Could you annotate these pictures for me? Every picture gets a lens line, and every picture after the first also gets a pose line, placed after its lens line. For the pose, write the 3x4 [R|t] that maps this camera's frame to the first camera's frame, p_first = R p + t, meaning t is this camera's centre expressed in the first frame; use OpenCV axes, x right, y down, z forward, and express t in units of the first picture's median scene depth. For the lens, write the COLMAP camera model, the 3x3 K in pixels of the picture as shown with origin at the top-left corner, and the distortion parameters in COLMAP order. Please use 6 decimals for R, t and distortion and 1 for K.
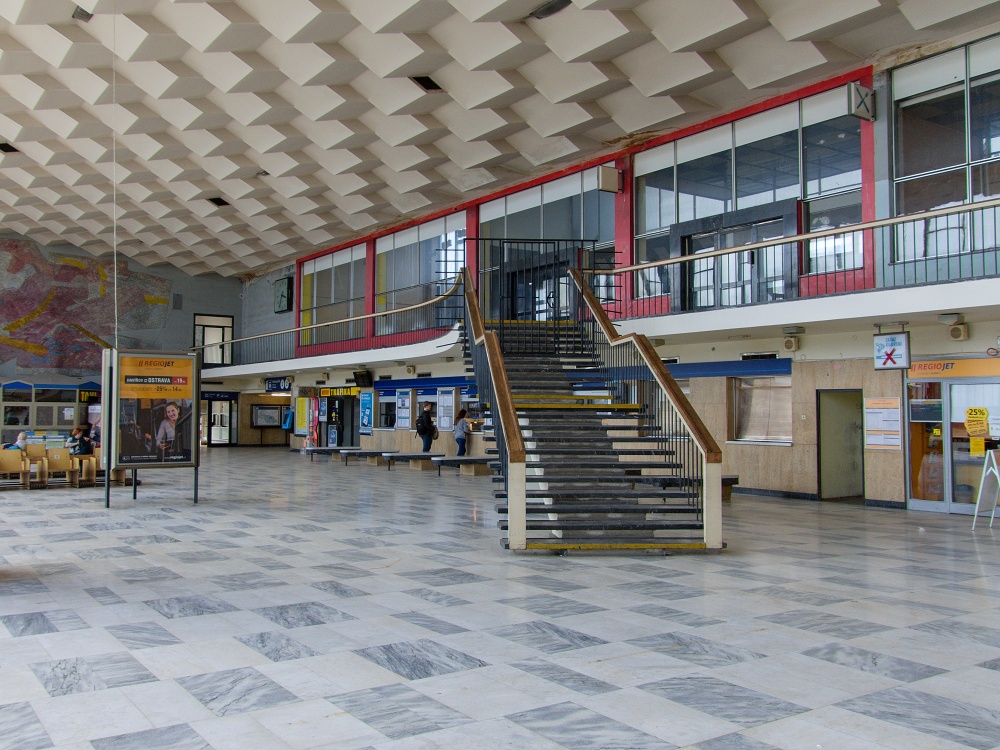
lens RADIAL K [[913.4, 0, 457.2], [0, 913.4, 385.3], [0, 0, 1]] dist [-0.074244, 0.155345]
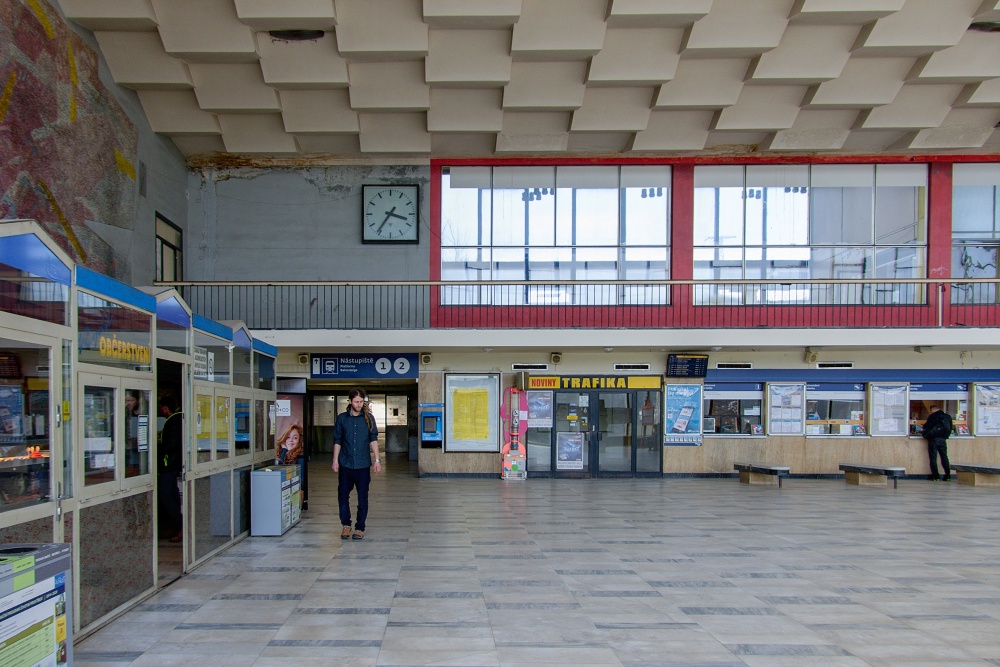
lens RADIAL K [[817.5, 0, 421.9], [0, 817.5, 434.5], [0, 0, 1]] dist [0.008058, -0.004360]
pose [[0.564980, -0.026817, 0.824668, -0.690081], [-0.023038, 0.998569, 0.048256, 0.019007], [-0.824783, -0.046263, 0.563554, 0.757856]]
